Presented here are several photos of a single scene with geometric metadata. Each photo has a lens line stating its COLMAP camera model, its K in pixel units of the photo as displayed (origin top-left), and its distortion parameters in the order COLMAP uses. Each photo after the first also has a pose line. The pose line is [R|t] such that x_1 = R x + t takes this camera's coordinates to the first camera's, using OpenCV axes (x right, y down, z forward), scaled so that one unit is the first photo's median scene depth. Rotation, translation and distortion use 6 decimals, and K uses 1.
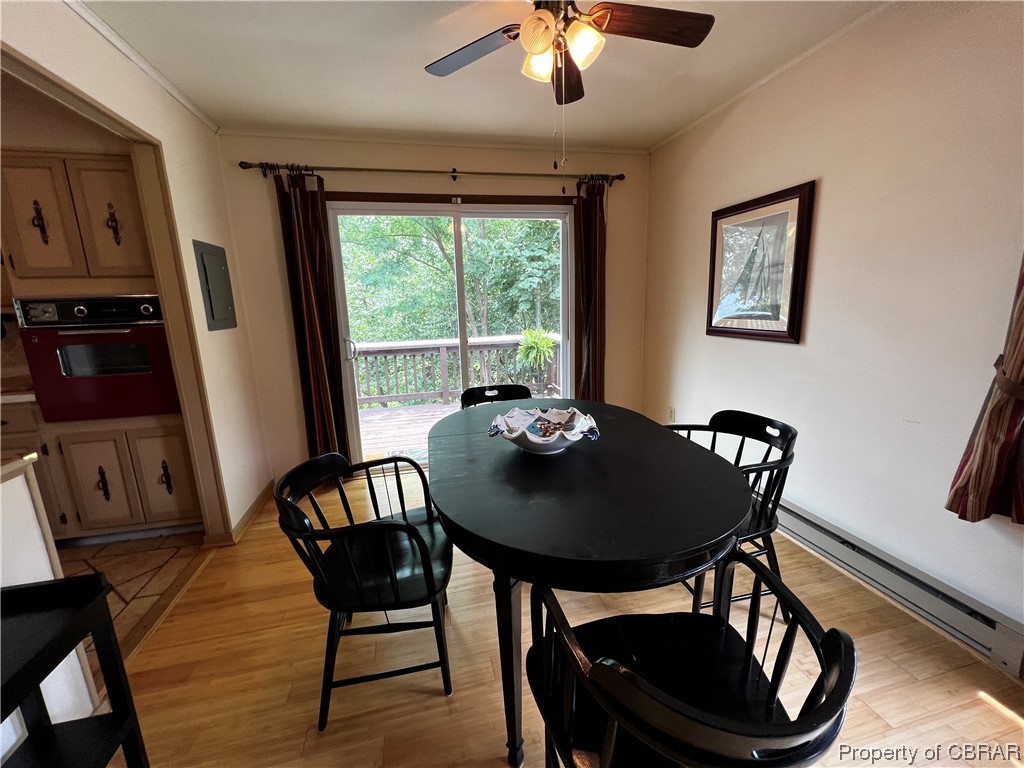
lens RADIAL K [[410.6, 0, 512.3], [0, 410.6, 382.8], [0, 0, 1]] dist [-0.002944, 0.001459]
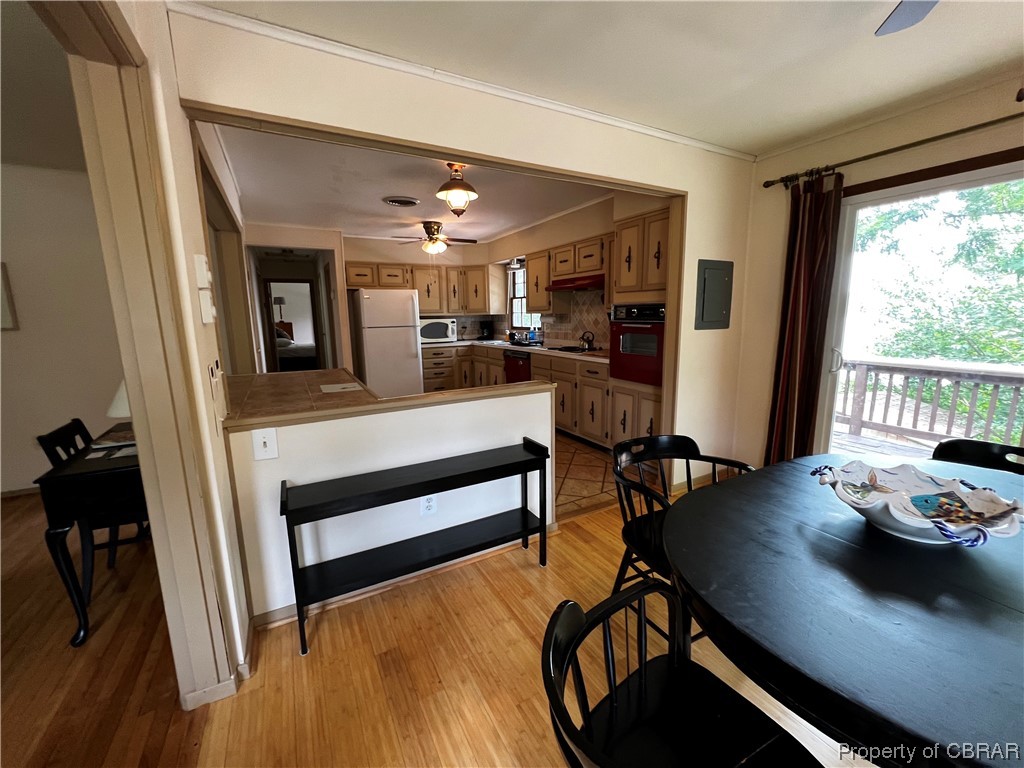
lens RADIAL K [[410.6, 0, 512.2], [0, 410.6, 383.6], [0, 0, 1]] dist [-0.002944, 0.001459]
pose [[0.263634, 0.184713, -0.946772, 0.364947], [-0.186604, 0.972721, 0.137814, -0.033577], [0.946402, 0.140339, 0.290911, 0.111703]]
